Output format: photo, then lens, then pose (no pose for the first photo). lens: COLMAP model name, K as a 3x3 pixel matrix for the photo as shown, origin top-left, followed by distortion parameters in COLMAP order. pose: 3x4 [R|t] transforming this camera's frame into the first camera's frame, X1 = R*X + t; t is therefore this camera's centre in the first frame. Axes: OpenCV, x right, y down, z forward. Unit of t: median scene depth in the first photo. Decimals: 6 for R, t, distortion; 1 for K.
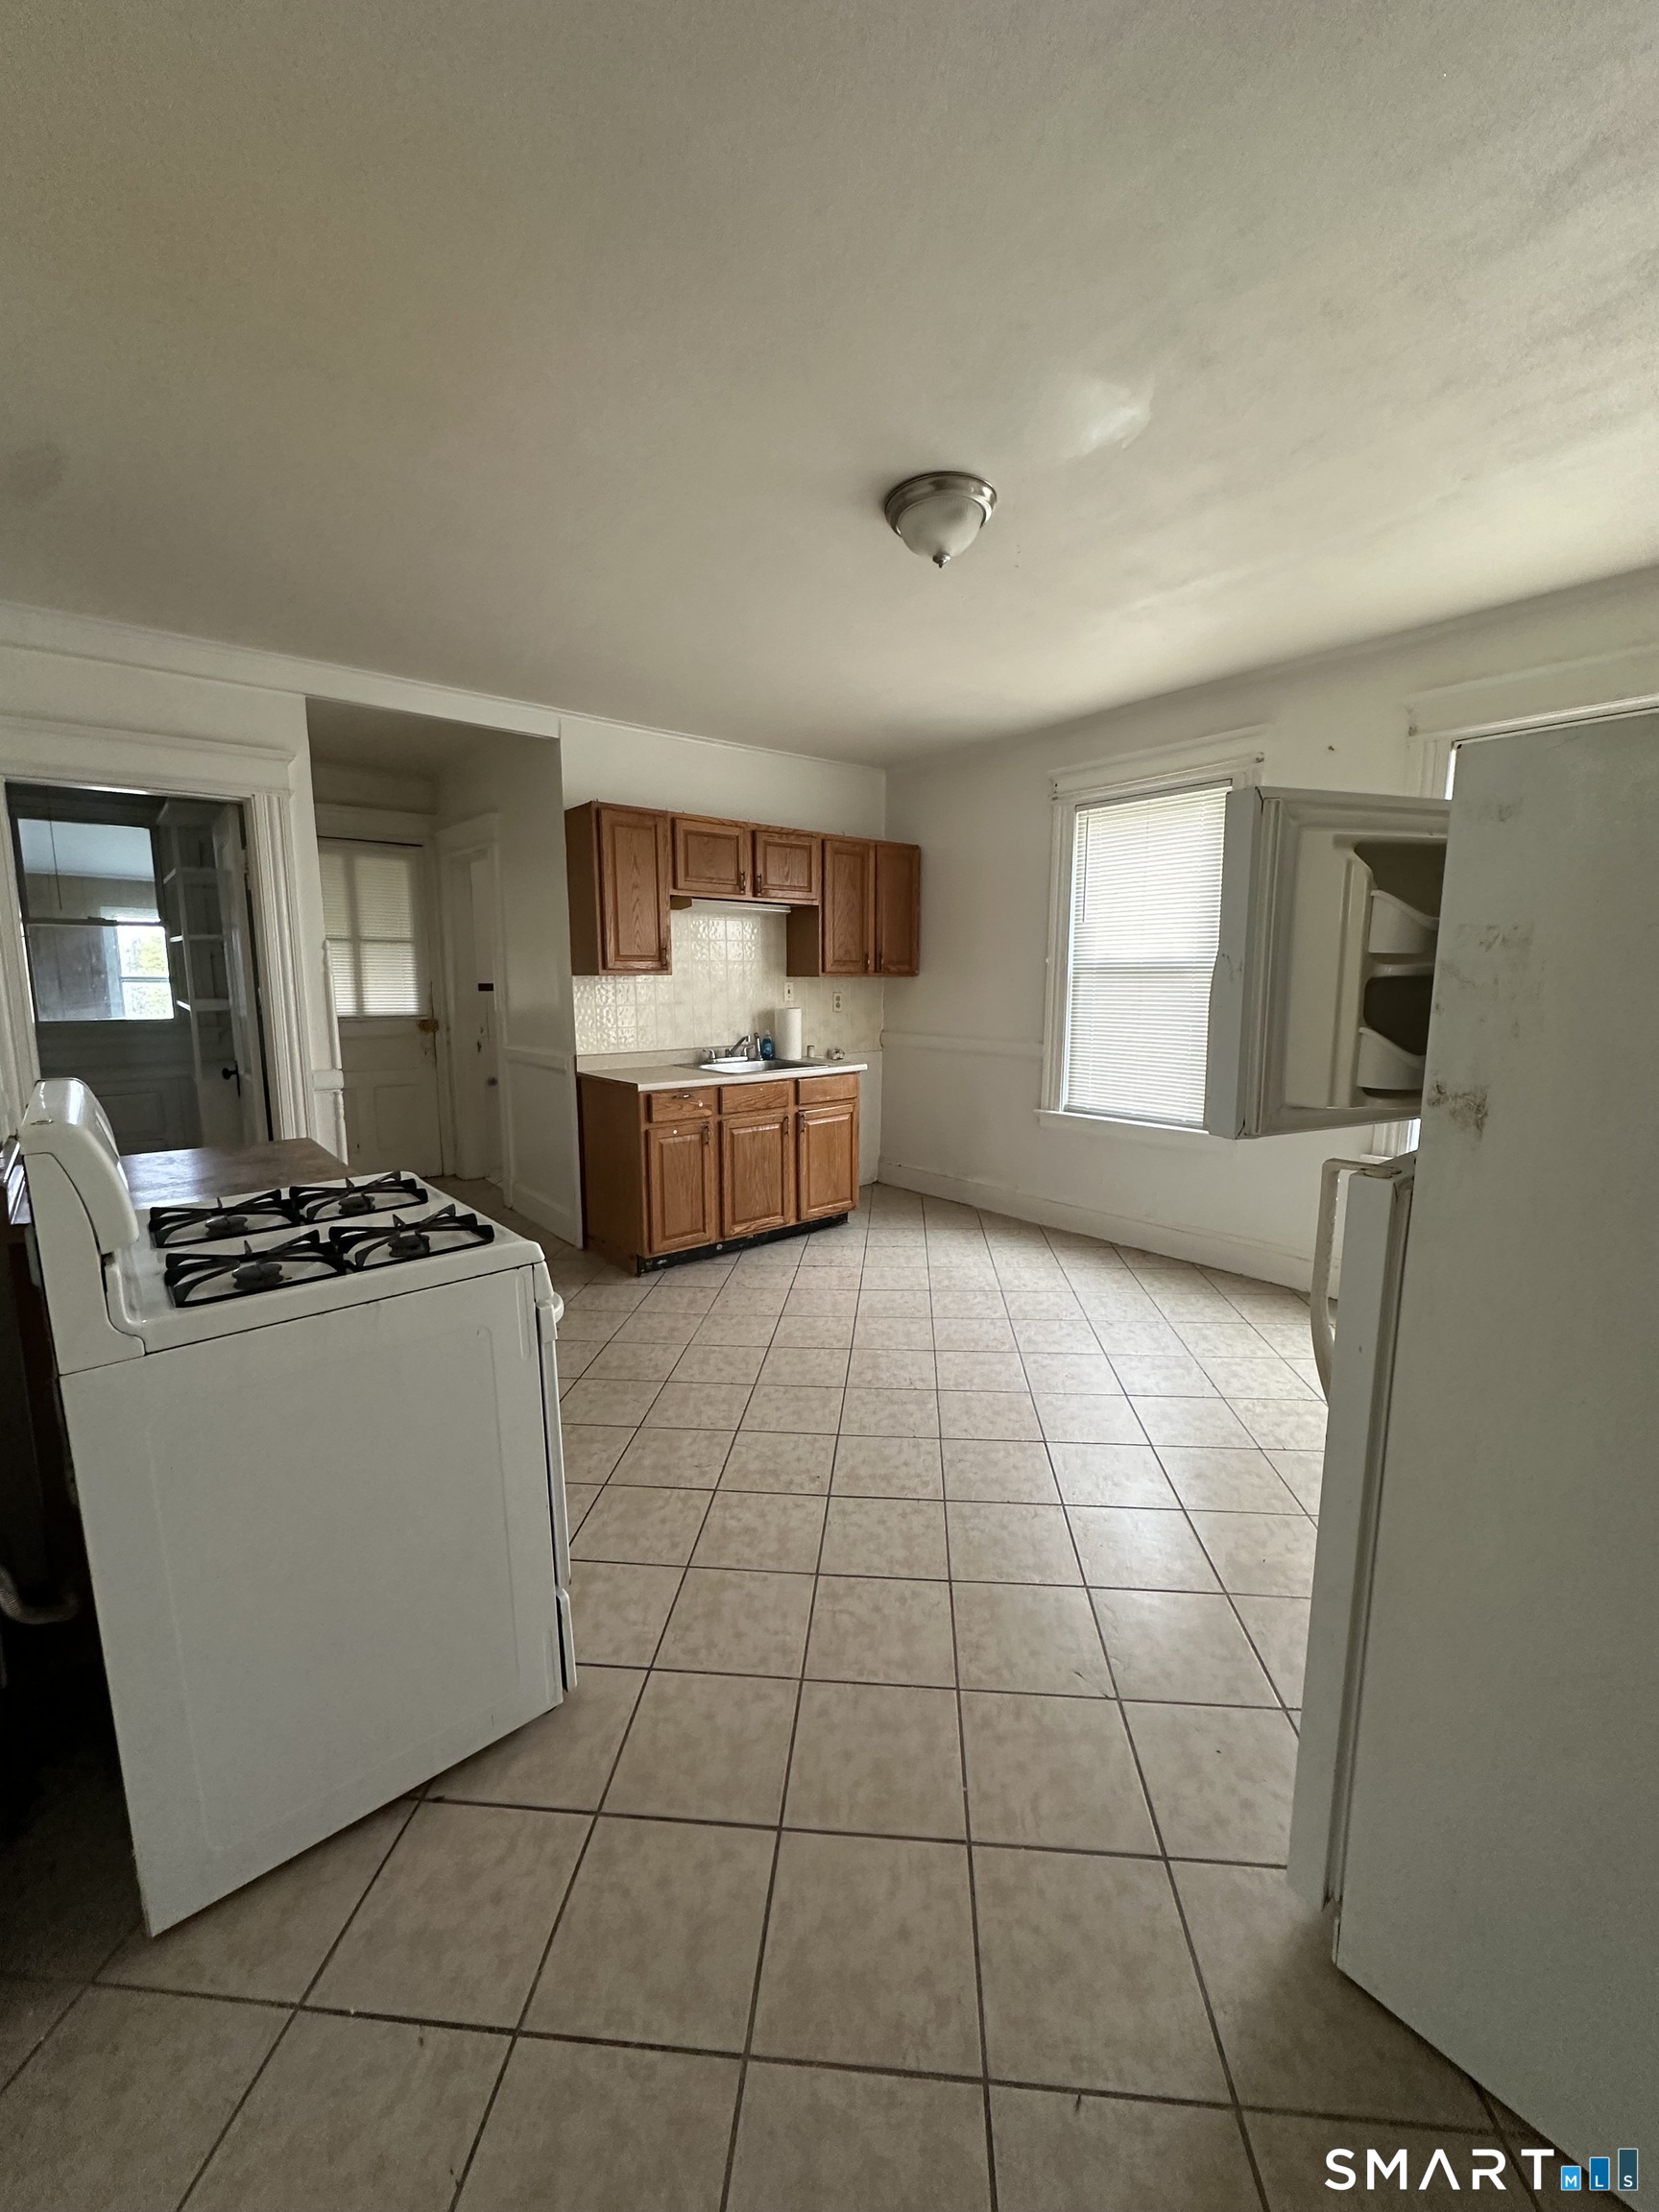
lens RADIAL K [[884.9, 0, 832.9], [0, 884.9, 1101.5], [0, 0, 1]] dist [-0.001591, 0.000906]
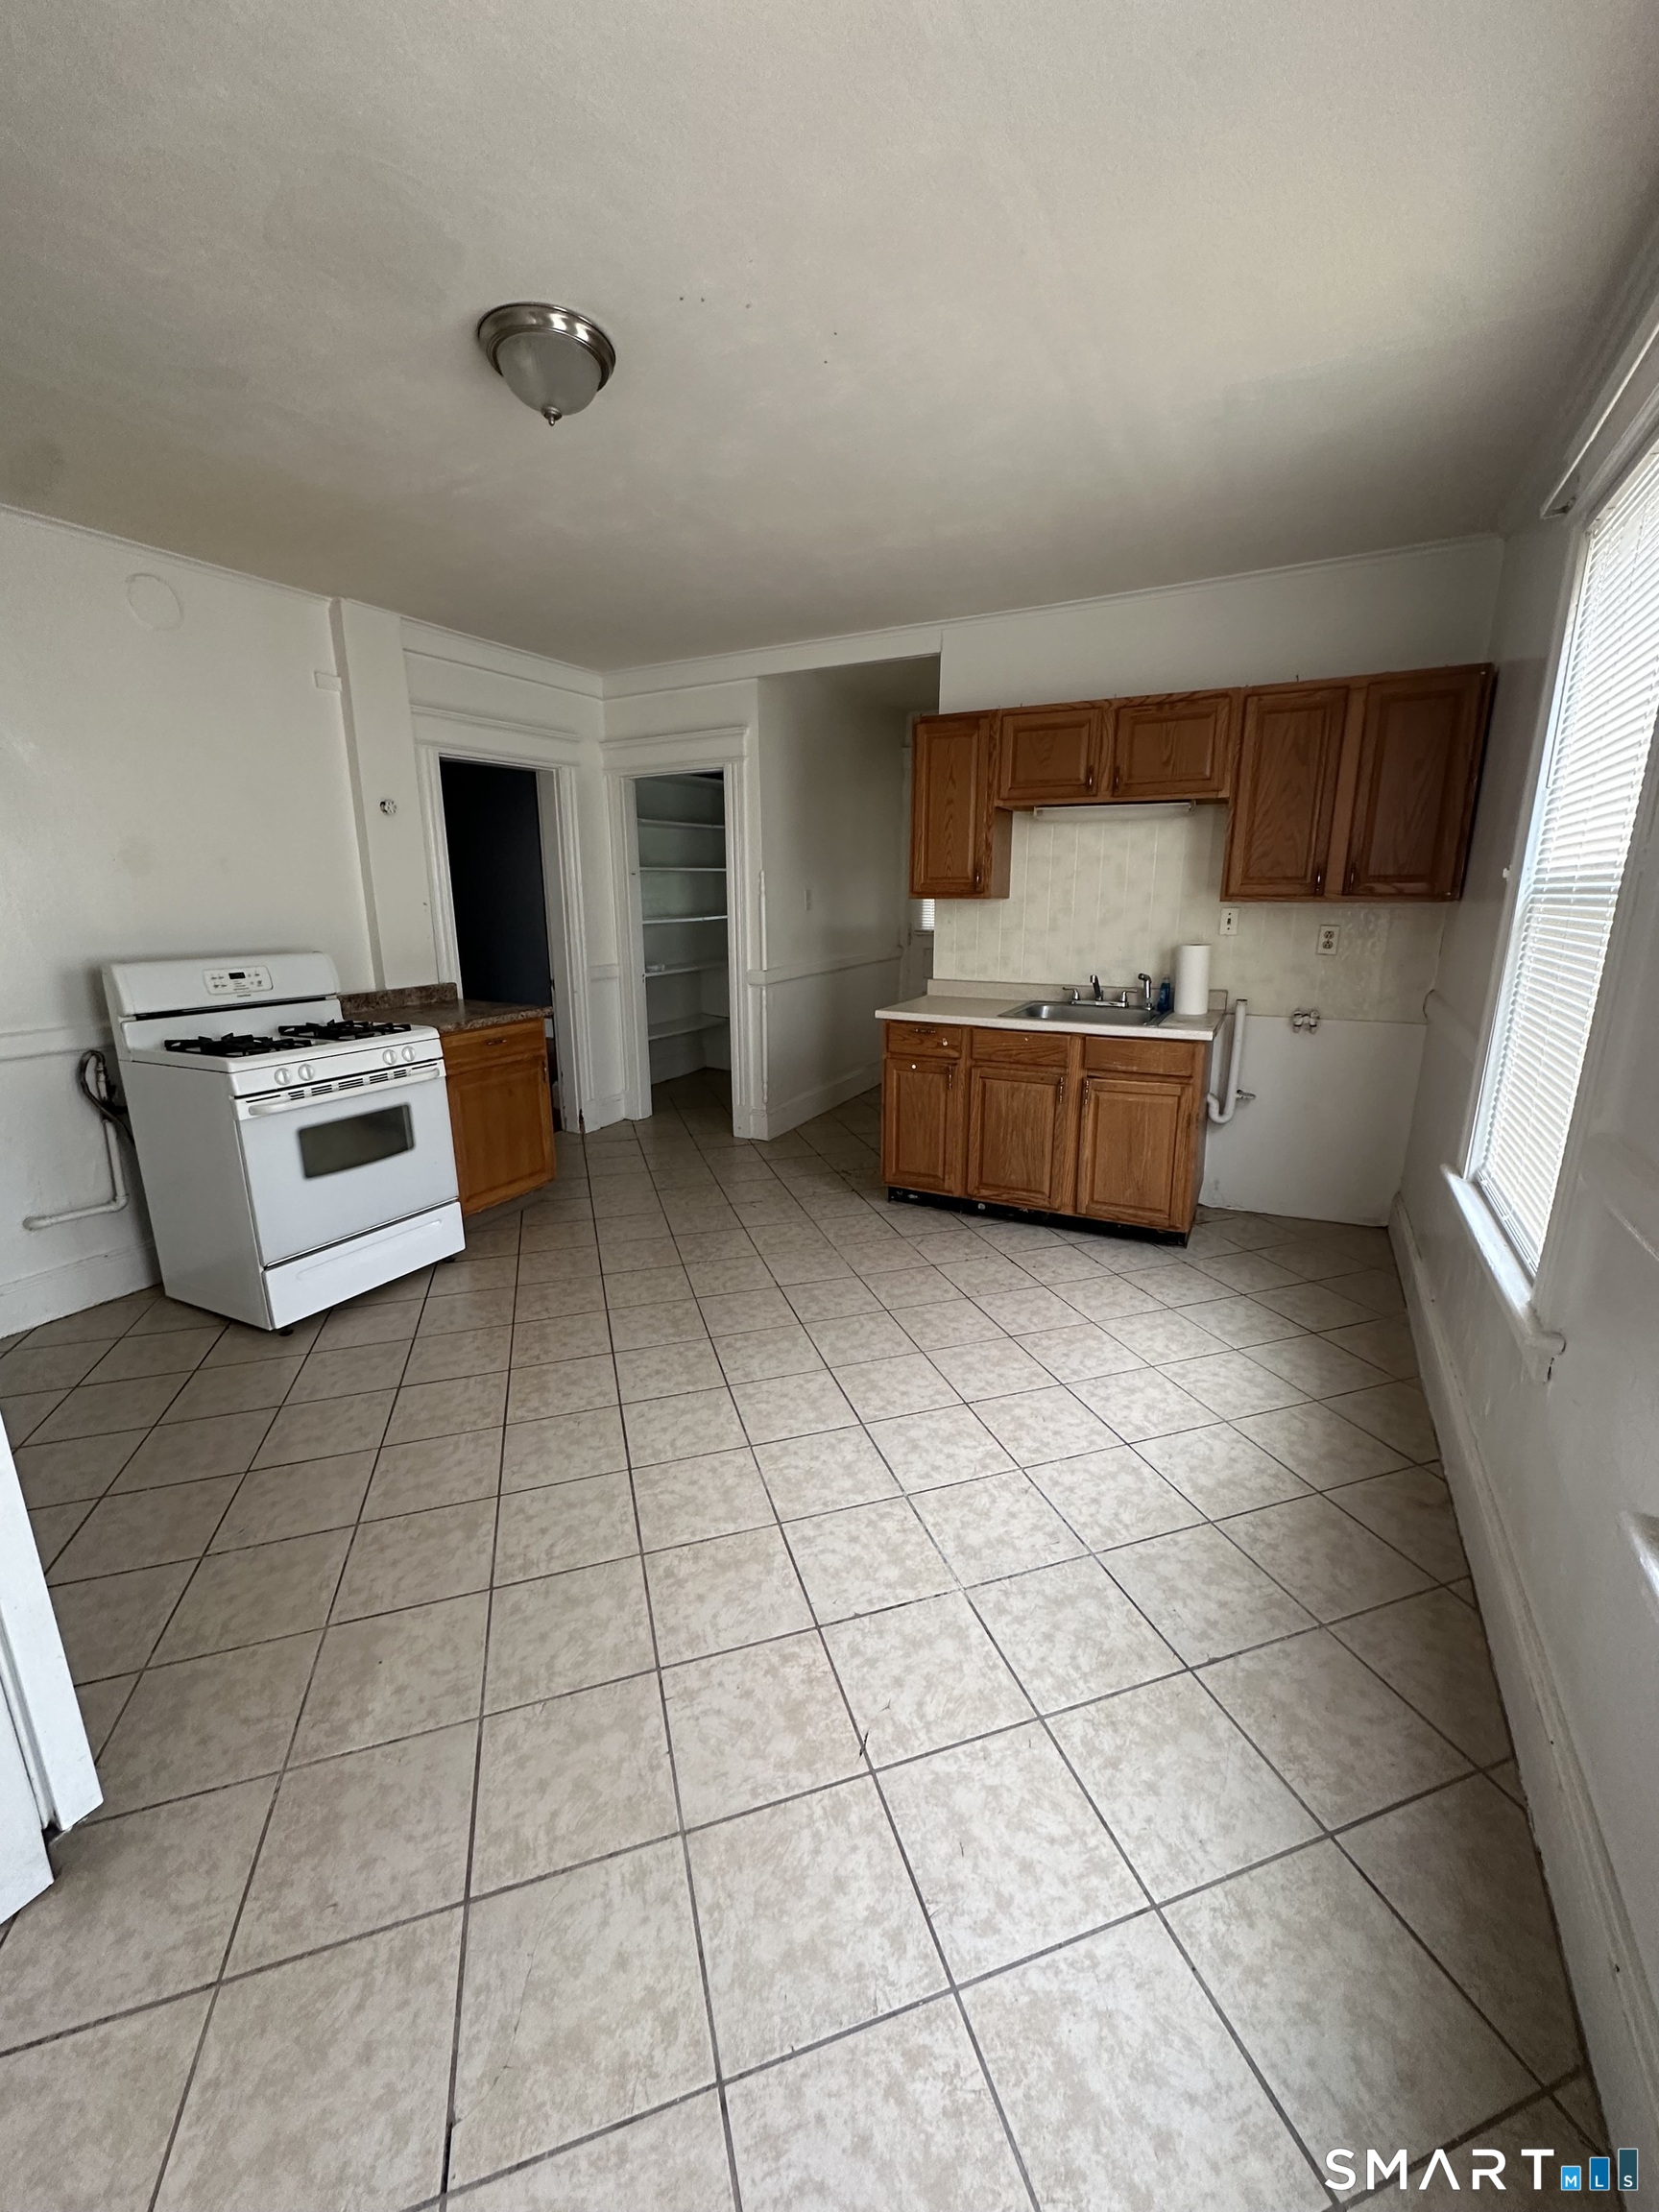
lens RADIAL K [[884.9, 0, 836.1], [0, 884.9, 1107.9], [0, 0, 1]] dist [-0.001591, 0.000906]
pose [[0.373918, 0.224592, -0.899858, 0.631432], [-0.124775, 0.973598, 0.191149, -0.090548], [0.919030, 0.040805, 0.392070, 0.523266]]
